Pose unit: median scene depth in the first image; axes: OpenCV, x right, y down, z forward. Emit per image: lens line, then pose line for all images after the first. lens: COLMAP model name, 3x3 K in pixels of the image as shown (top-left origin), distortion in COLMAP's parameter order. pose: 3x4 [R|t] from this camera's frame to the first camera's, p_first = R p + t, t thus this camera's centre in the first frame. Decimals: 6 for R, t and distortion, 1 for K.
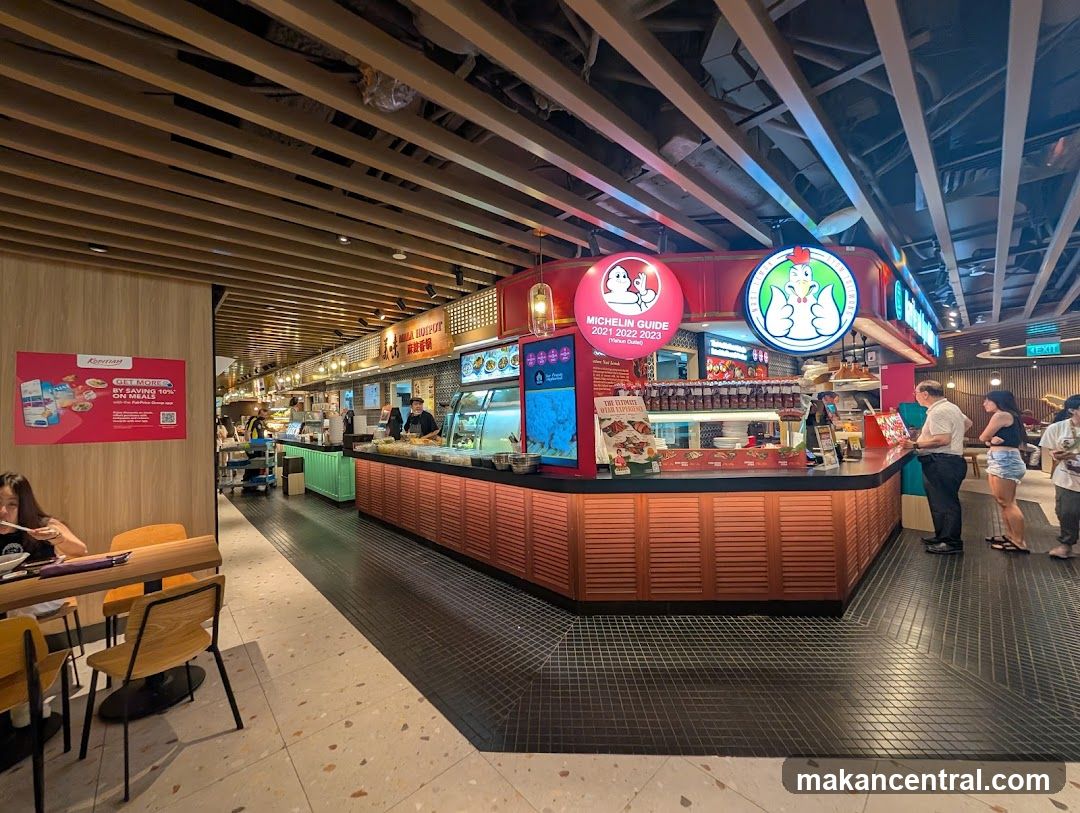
lens RADIAL K [[406.4, 0, 534.1], [0, 406.4, 408.7], [0, 0, 1]] dist [-0.001718, 0.000538]
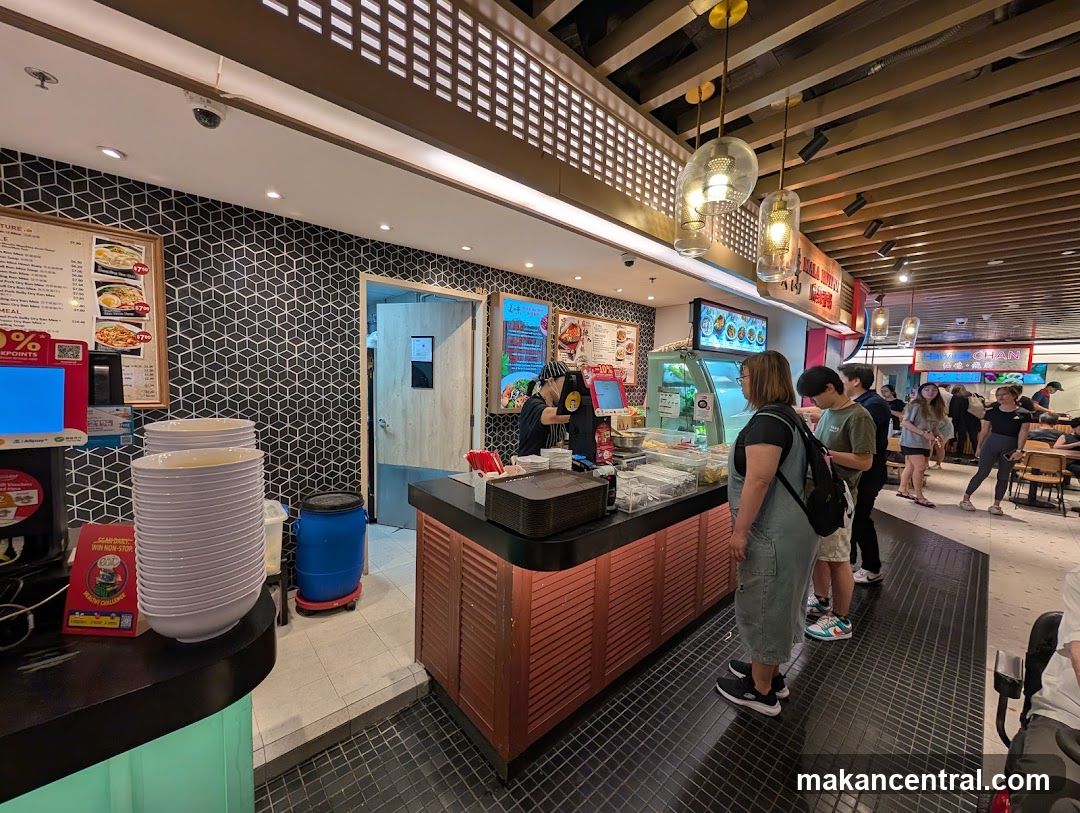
lens RADIAL K [[408.8, 0, 540.5], [0, 408.8, 410.4], [0, 0, 1]] dist [-0.002111, 0.000517]
pose [[0.023130, -0.058818, 0.998001, -1.313775], [-0.037924, 0.997498, 0.059667, 0.020036], [-0.999013, -0.039228, 0.020842, 1.915117]]
